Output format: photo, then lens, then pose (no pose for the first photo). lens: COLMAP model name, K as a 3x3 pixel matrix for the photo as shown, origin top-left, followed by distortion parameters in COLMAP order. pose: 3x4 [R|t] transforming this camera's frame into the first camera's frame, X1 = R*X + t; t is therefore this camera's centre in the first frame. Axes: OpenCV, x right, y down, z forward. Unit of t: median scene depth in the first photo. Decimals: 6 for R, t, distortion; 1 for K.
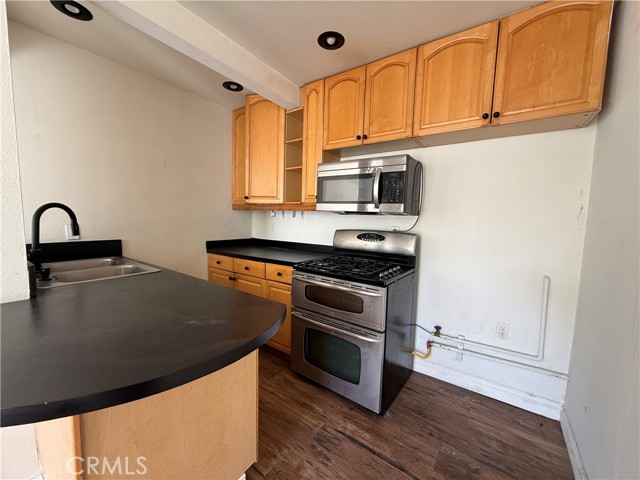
lens RADIAL K [[255.4, 0, 319.9], [0, 255.4, 239.6], [0, 0, 1]] dist [-0.001233, 0.000190]
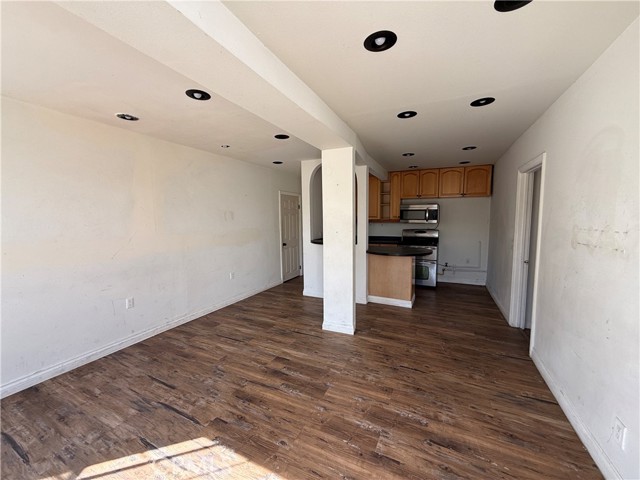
lens RADIAL K [[255.4, 0, 319.6], [0, 255.4, 241.4], [0, 0, 1]] dist [-0.001233, 0.000190]
pose [[0.982134, -0.049497, 0.181558, -1.510207], [0.049668, 0.998759, 0.003606, 0.030234], [-0.181511, 0.005477, 0.983374, -1.613795]]
